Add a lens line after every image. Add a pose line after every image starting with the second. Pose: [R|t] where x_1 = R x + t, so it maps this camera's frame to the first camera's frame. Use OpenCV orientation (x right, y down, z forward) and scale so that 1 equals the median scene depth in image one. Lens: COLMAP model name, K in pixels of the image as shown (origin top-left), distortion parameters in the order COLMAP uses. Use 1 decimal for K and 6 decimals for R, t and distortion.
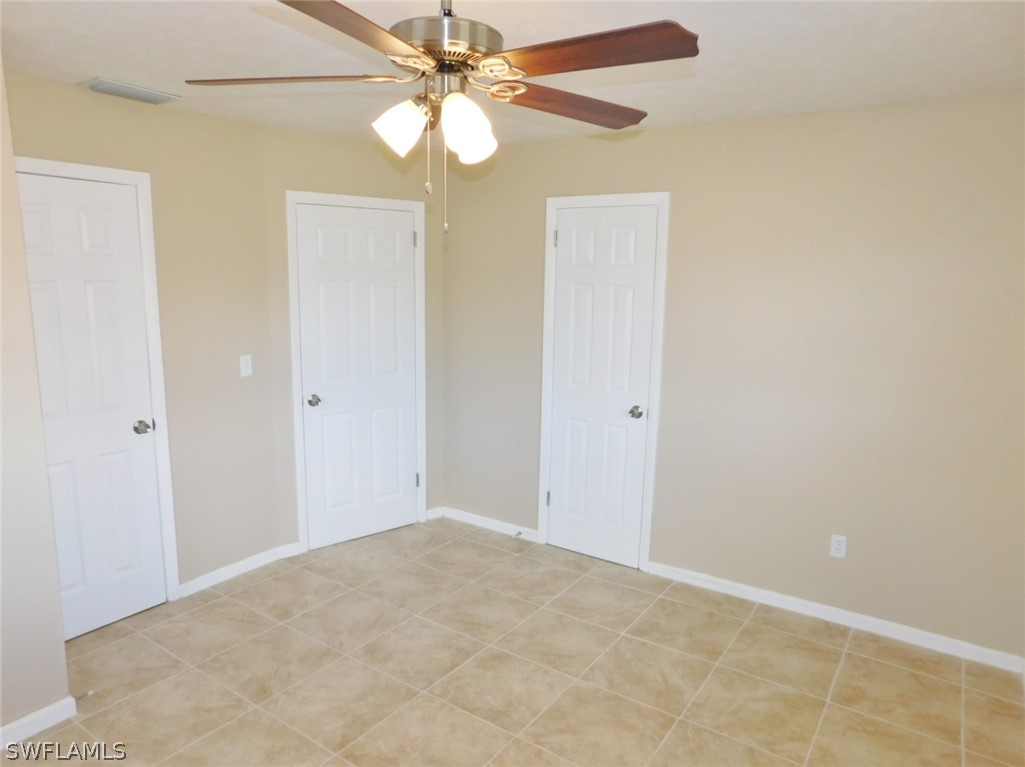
lens RADIAL K [[677.4, 0, 512.0], [0, 677.4, 382.0], [0, 0, 1]] dist [-0.066482, 0.052923]
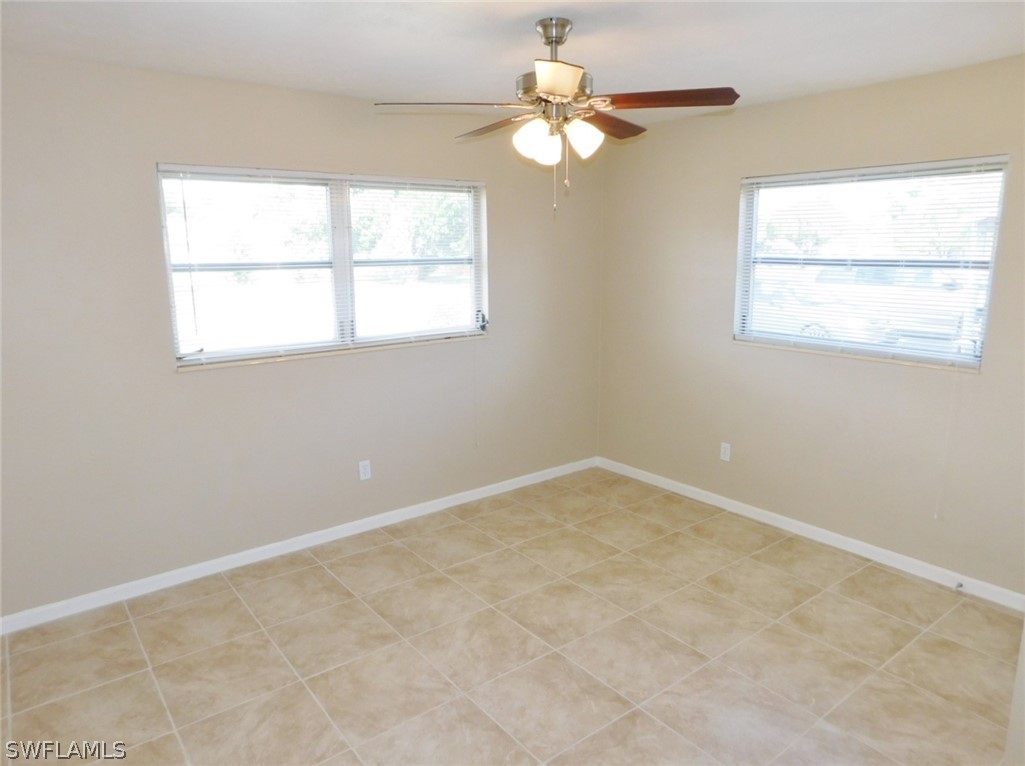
lens RADIAL K [[677.4, 0, 510.1], [0, 677.4, 384.1], [0, 0, 1]] dist [-0.066482, 0.052923]
pose [[-0.952516, -0.075827, 0.294895, -0.309873], [0.033737, 0.936251, 0.349709, -0.255803], [-0.302613, 0.343053, -0.889236, 1.637419]]
